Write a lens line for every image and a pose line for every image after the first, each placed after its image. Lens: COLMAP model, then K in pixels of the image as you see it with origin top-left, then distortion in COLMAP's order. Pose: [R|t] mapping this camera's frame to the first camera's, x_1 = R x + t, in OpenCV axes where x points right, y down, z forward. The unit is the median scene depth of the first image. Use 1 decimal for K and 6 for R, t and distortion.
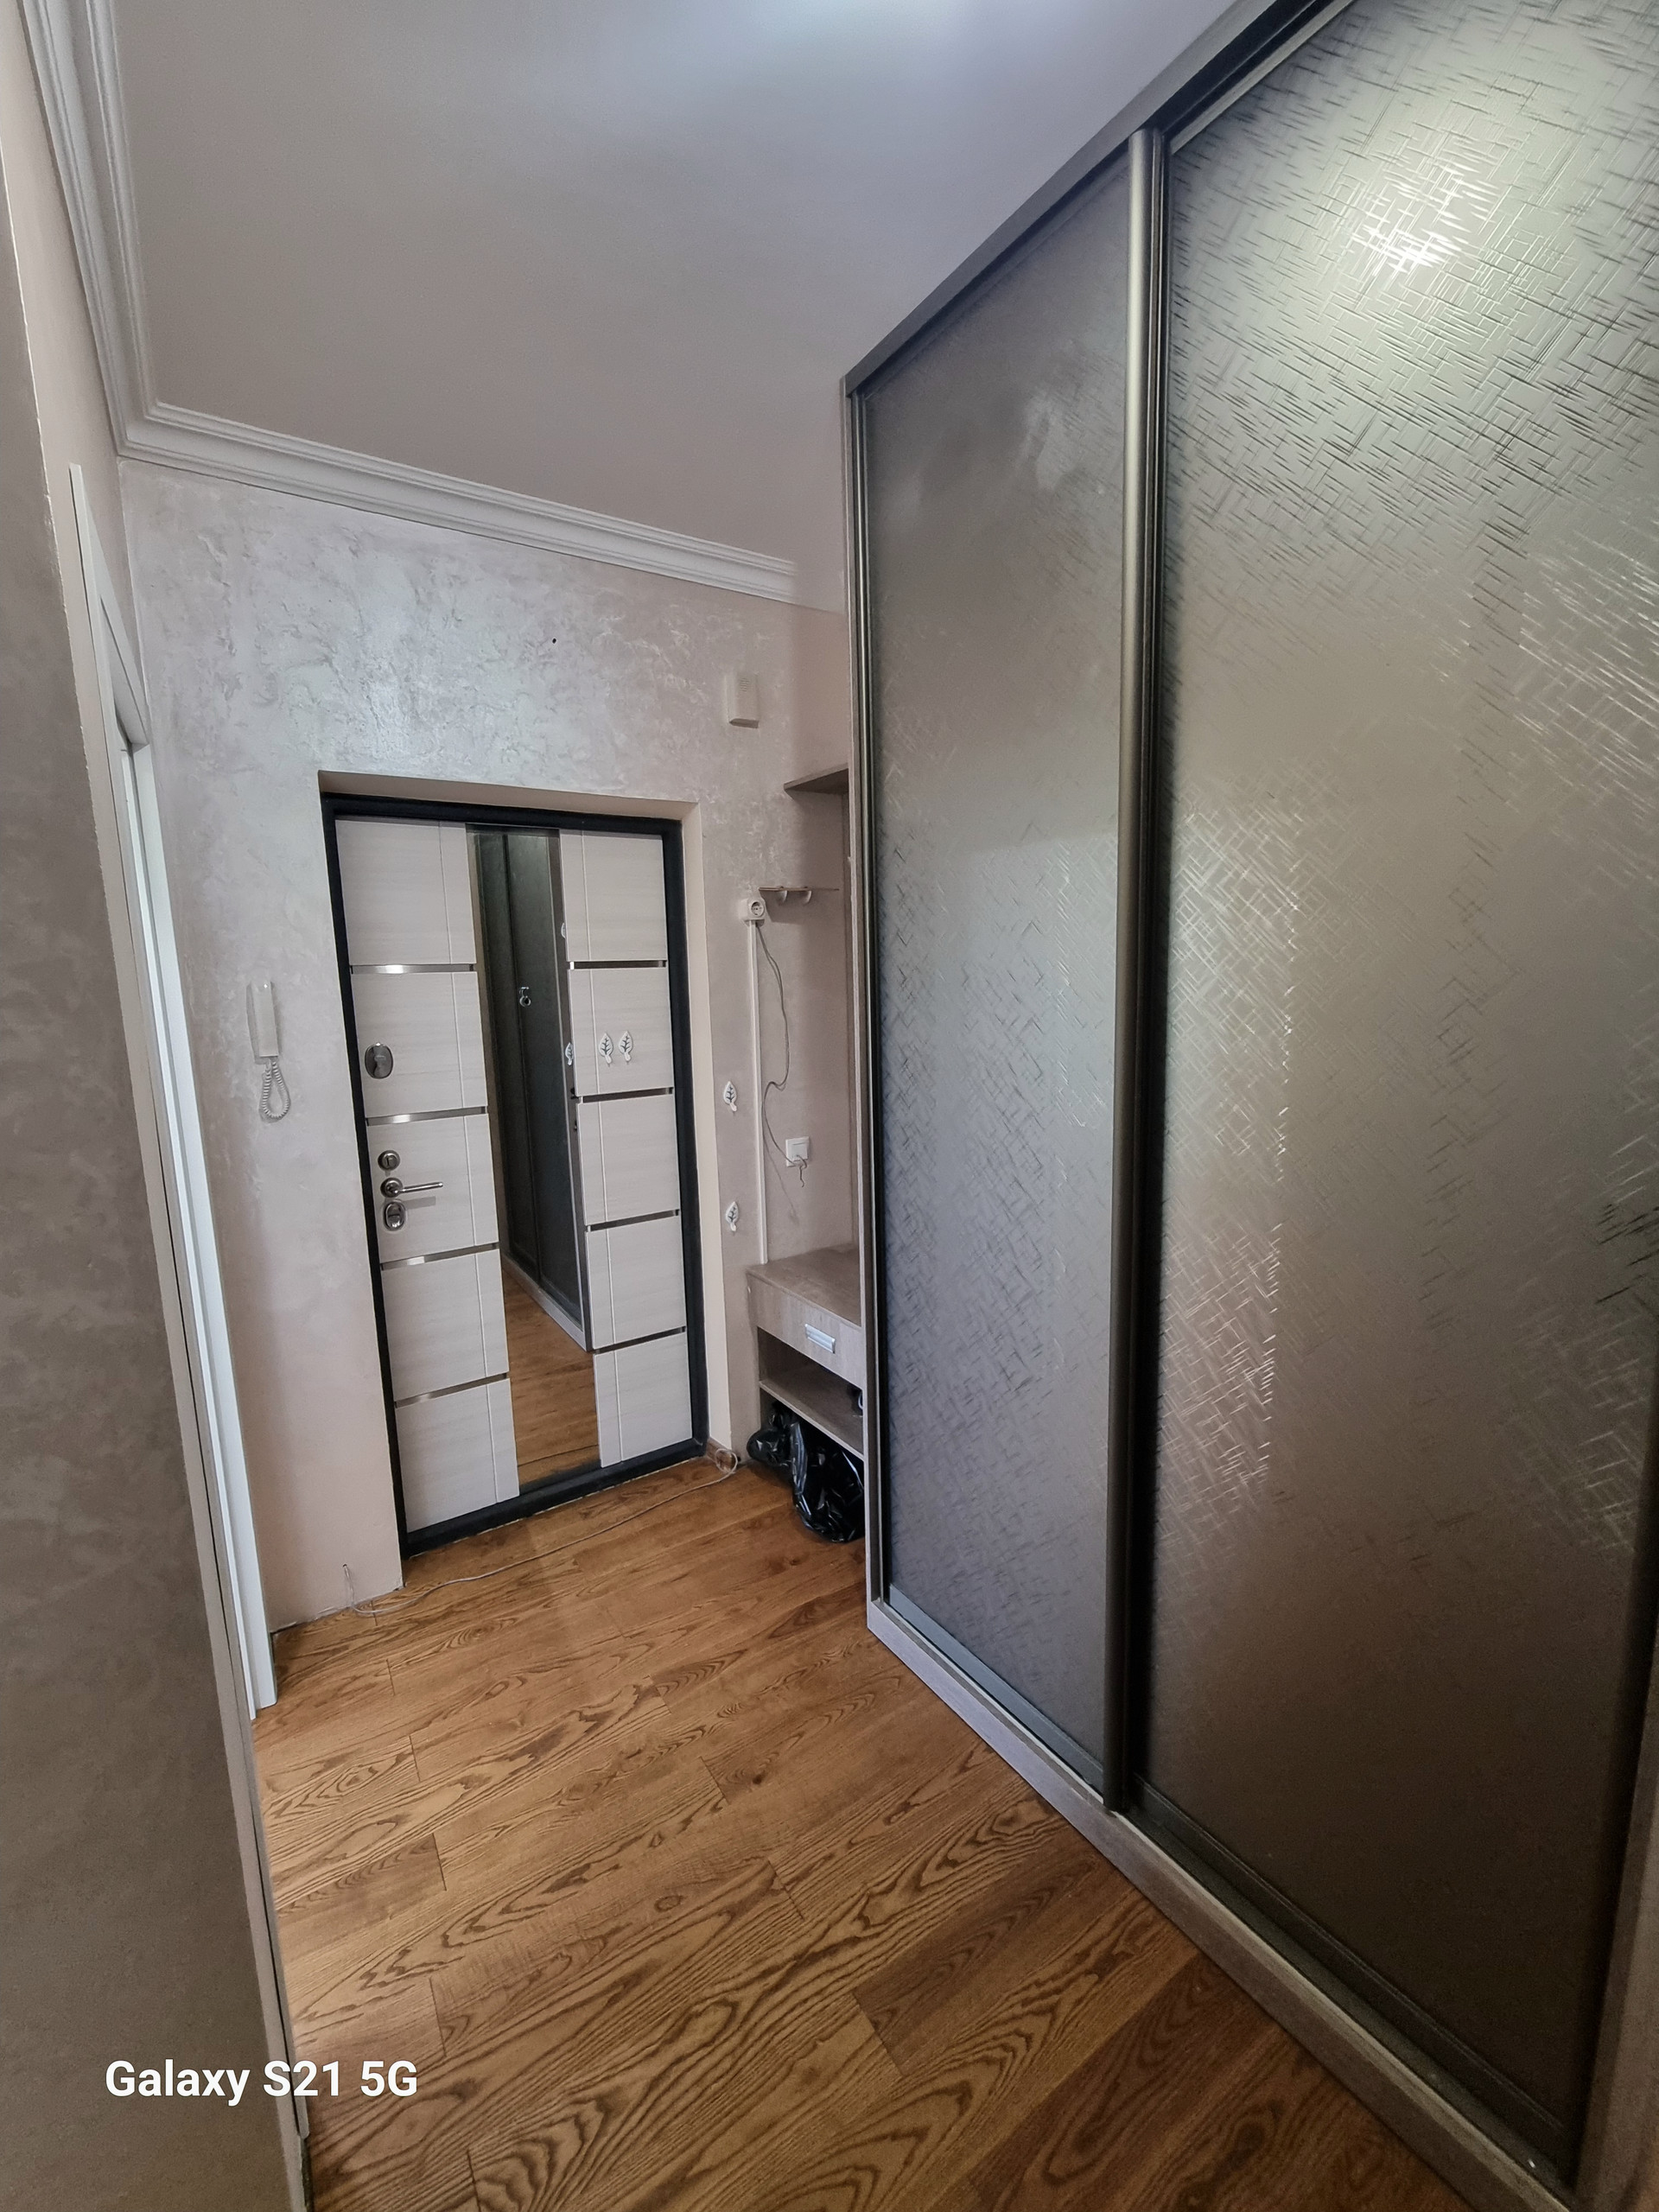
lens RADIAL K [[901.4, 0, 818.4], [0, 901.4, 1107.0], [0, 0, 1]] dist [-0.000939, -0.002046]
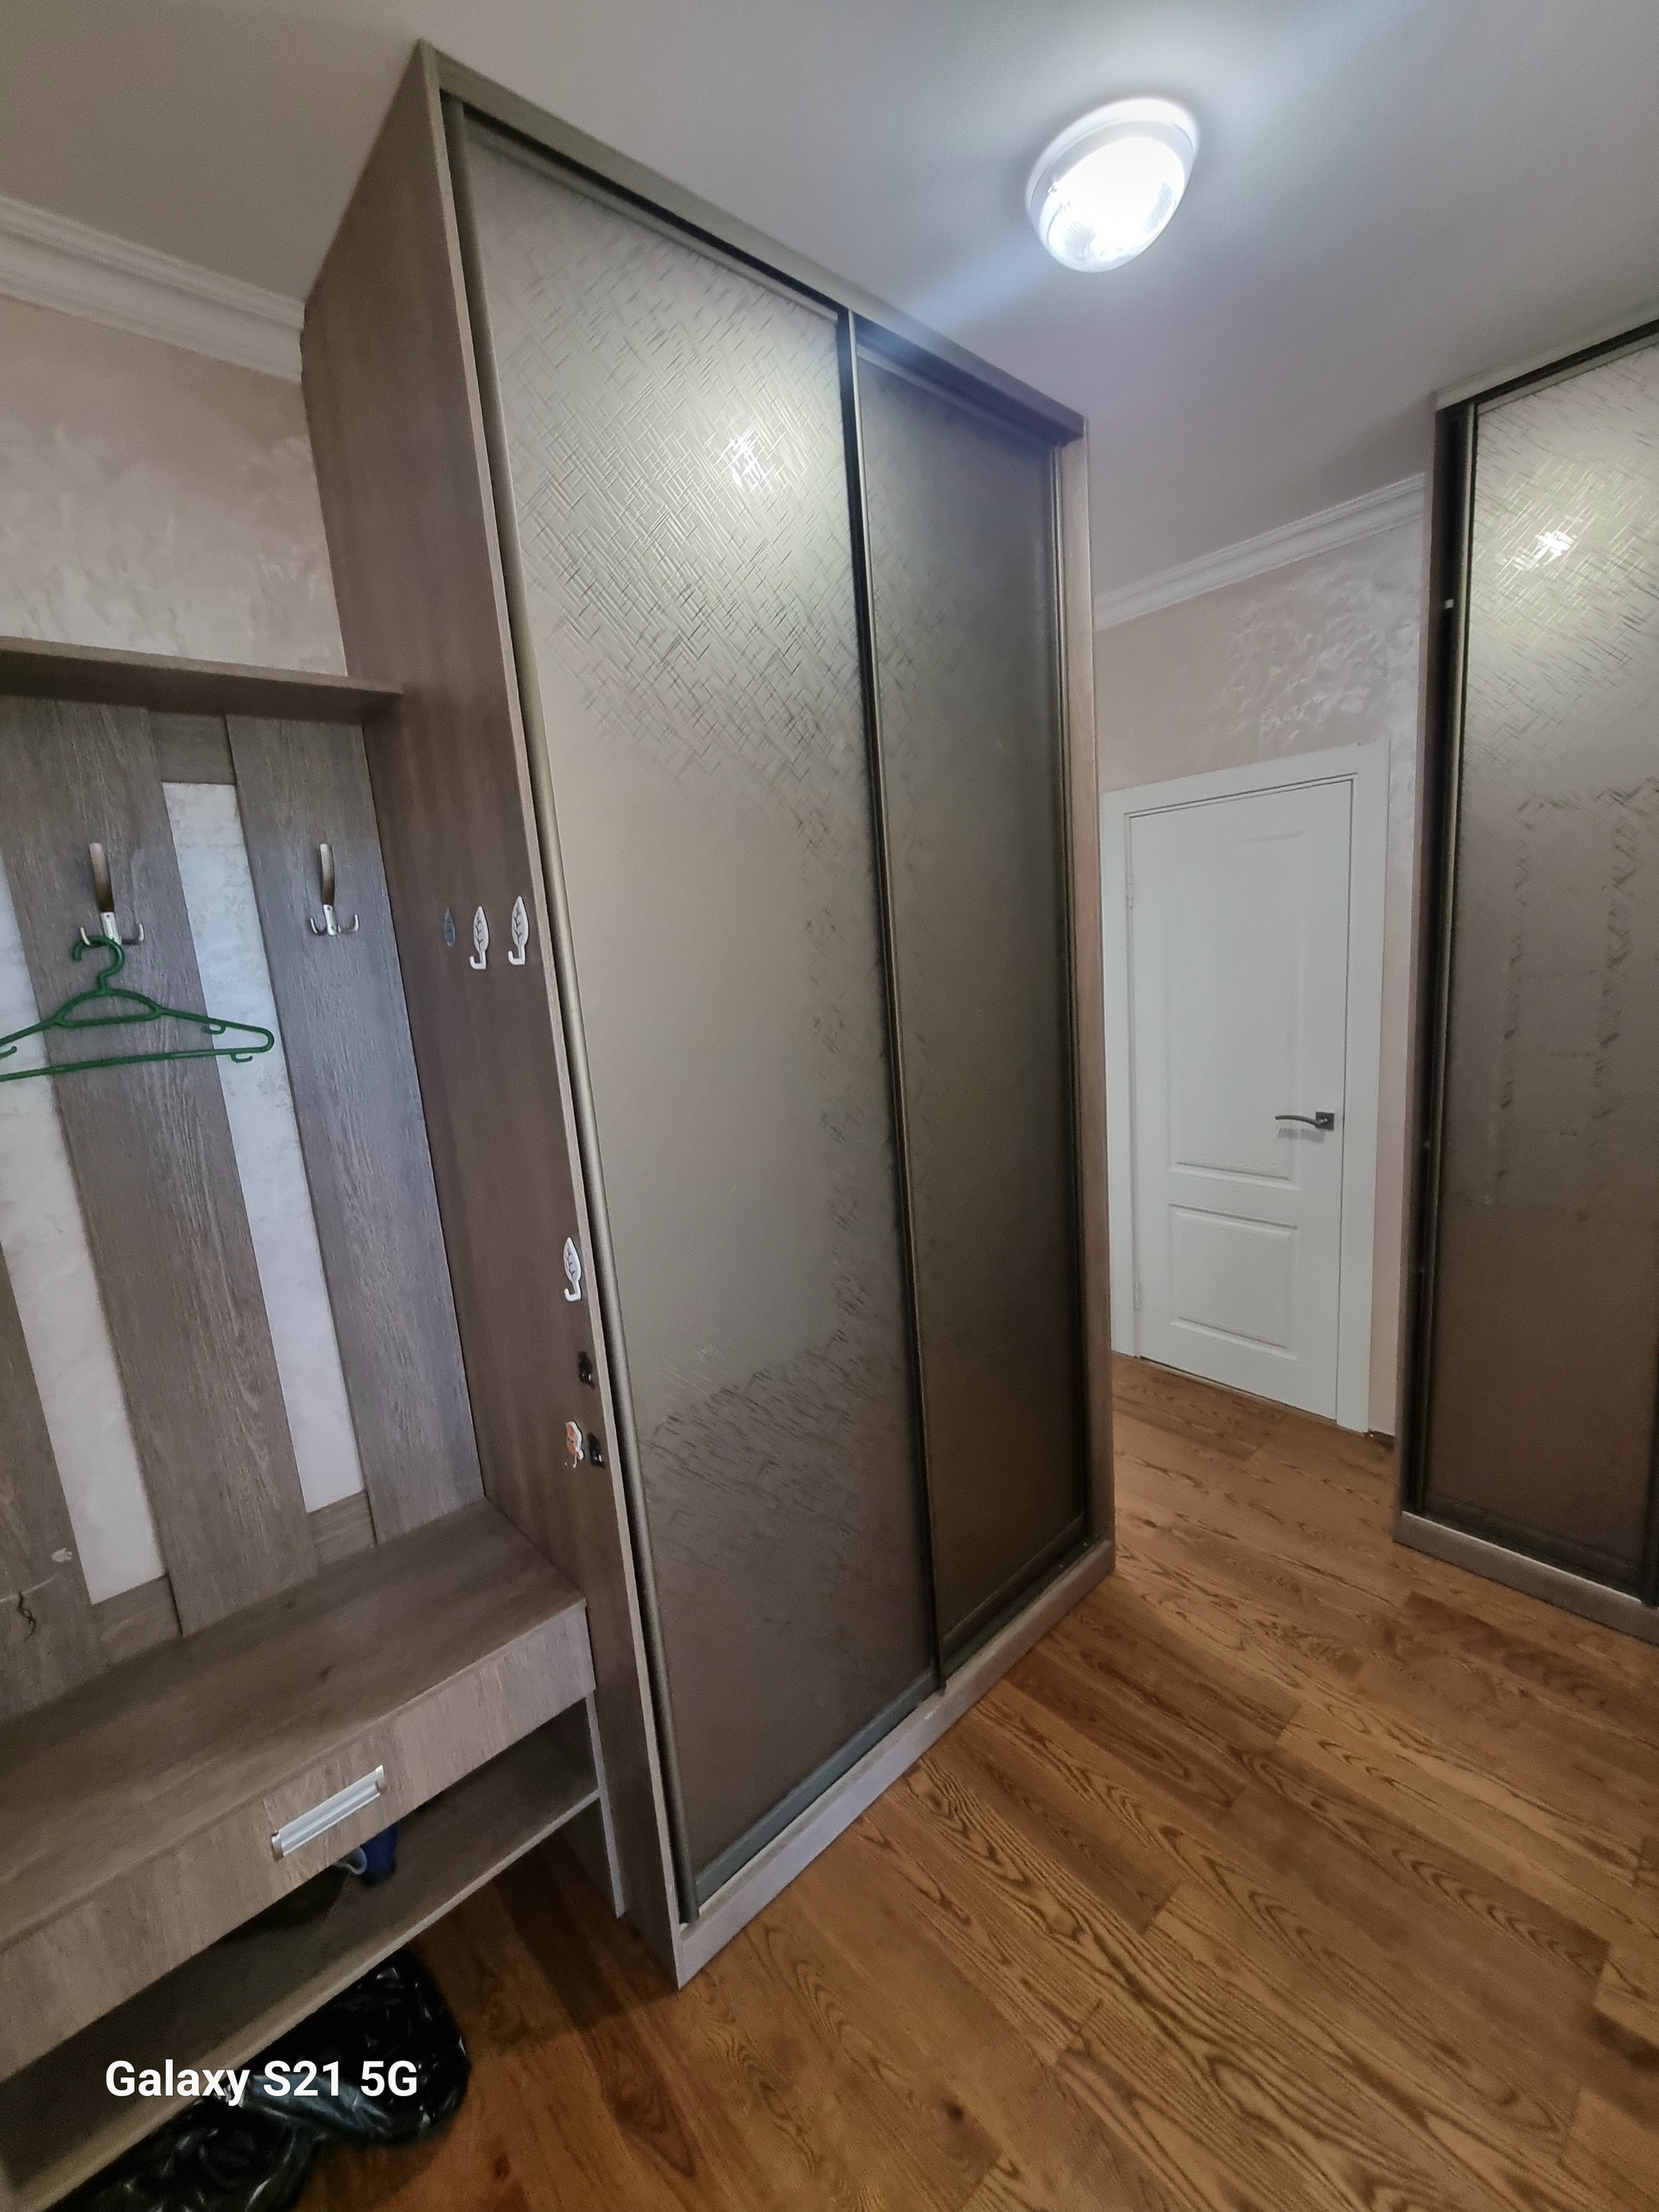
lens RADIAL K [[901.4, 0, 821.7], [0, 901.4, 1097.0], [0, 0, 1]] dist [-0.000939, -0.002046]
pose [[-0.136921, -0.142311, 0.980306, -0.621520], [0.228913, 0.958294, 0.171089, -0.194222], [-0.963769, 0.247830, -0.098634, 0.920785]]
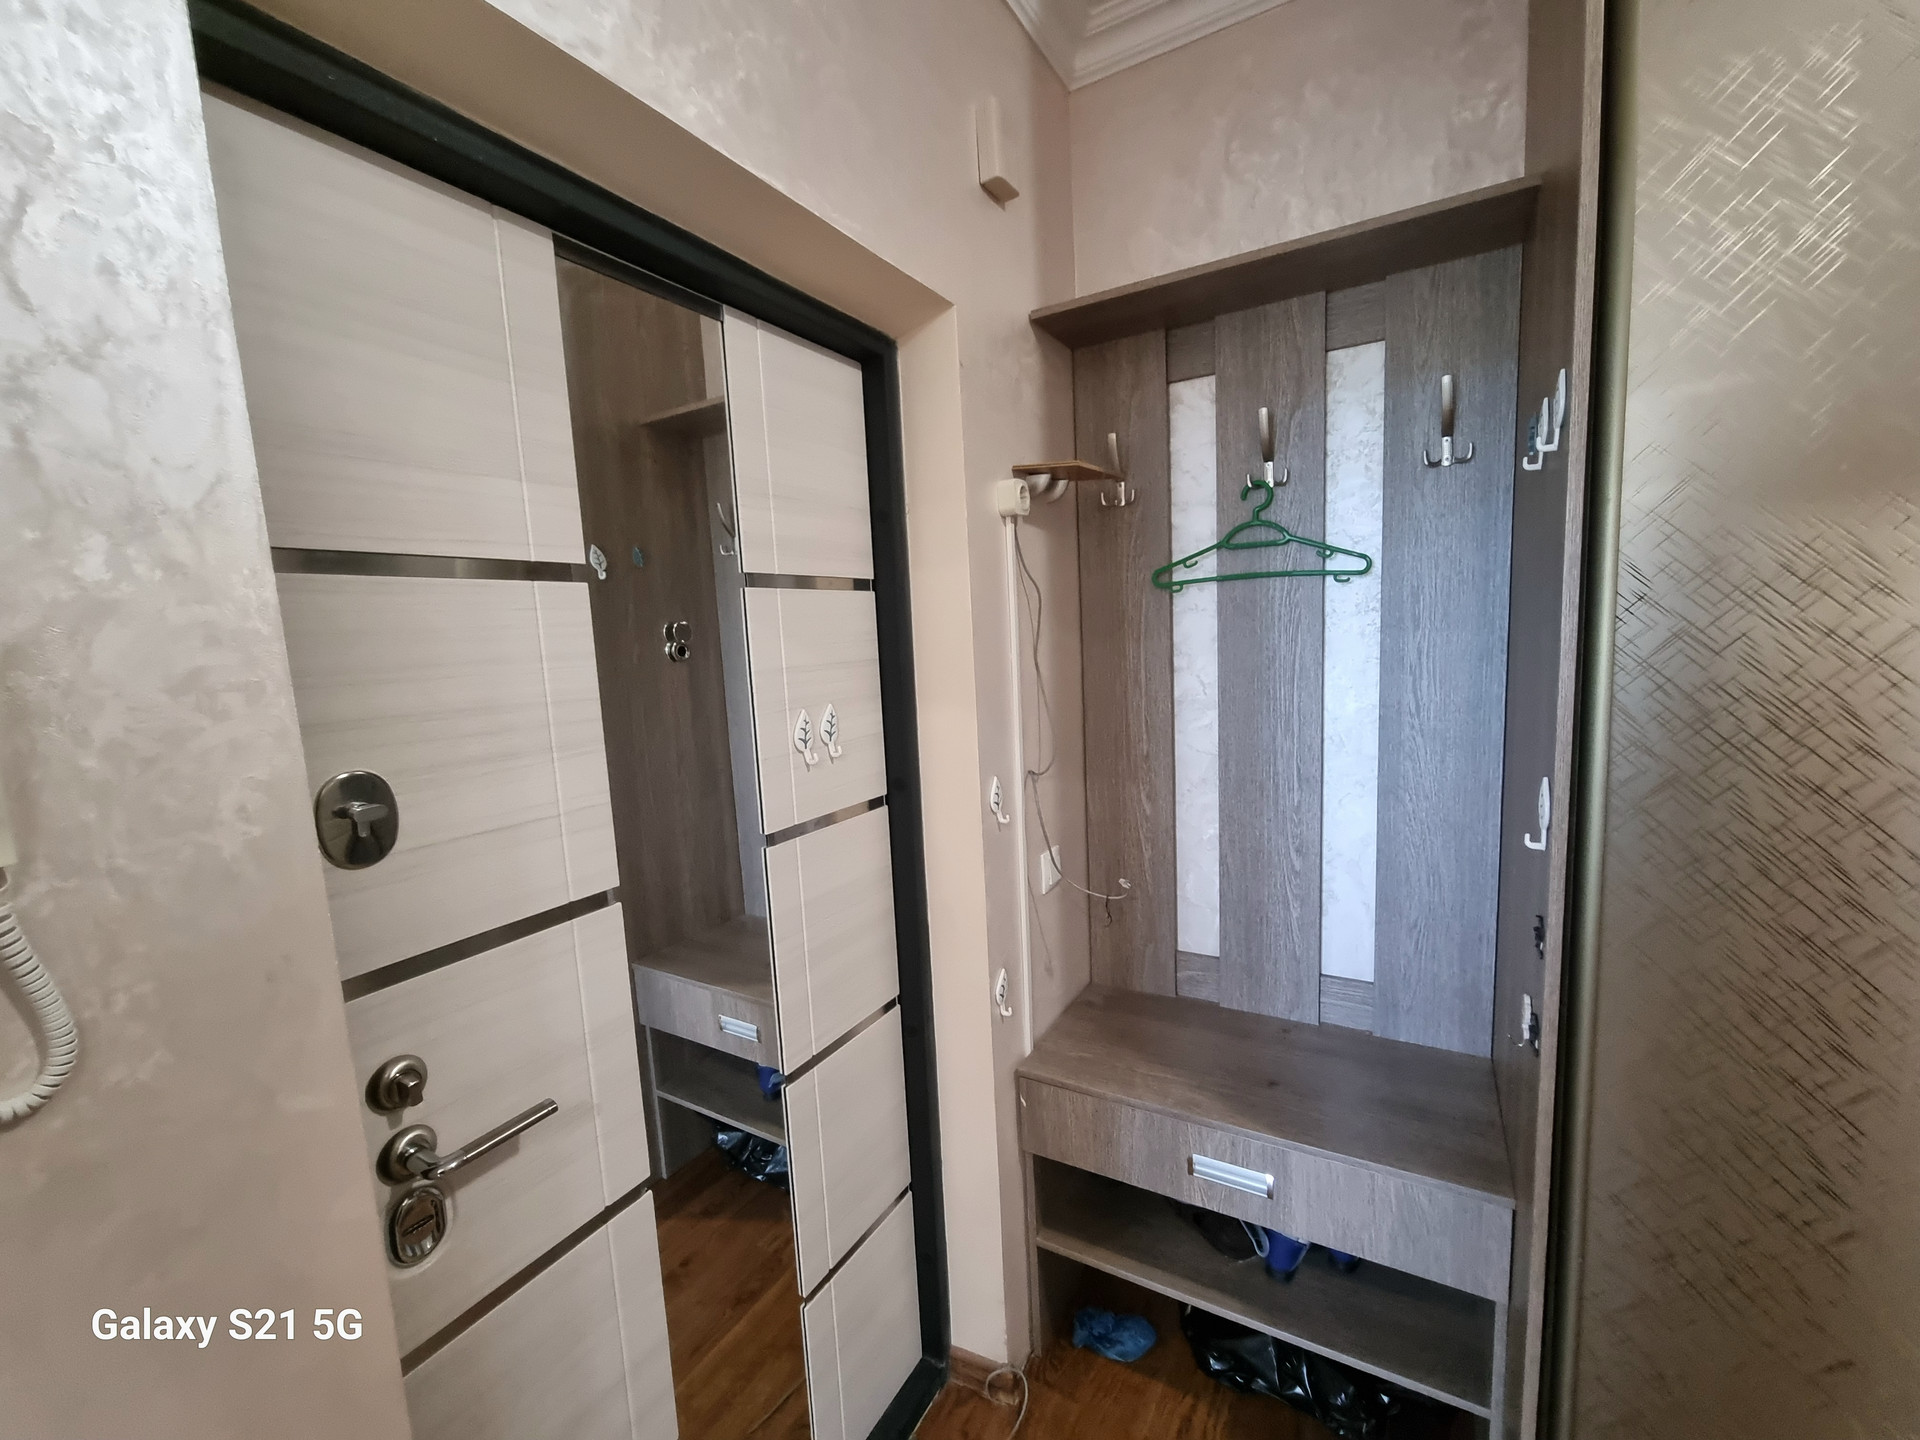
lens RADIAL K [[782.4, 0, 957.7], [0, 782.4, 730.8], [0, 0, 1]] dist [-0.000939, -0.002046]
pose [[0.905034, -0.074854, 0.418701, -0.492593], [0.092519, 0.995468, -0.022015, -0.071421], [-0.415156, 0.058662, 0.907857, 0.761489]]
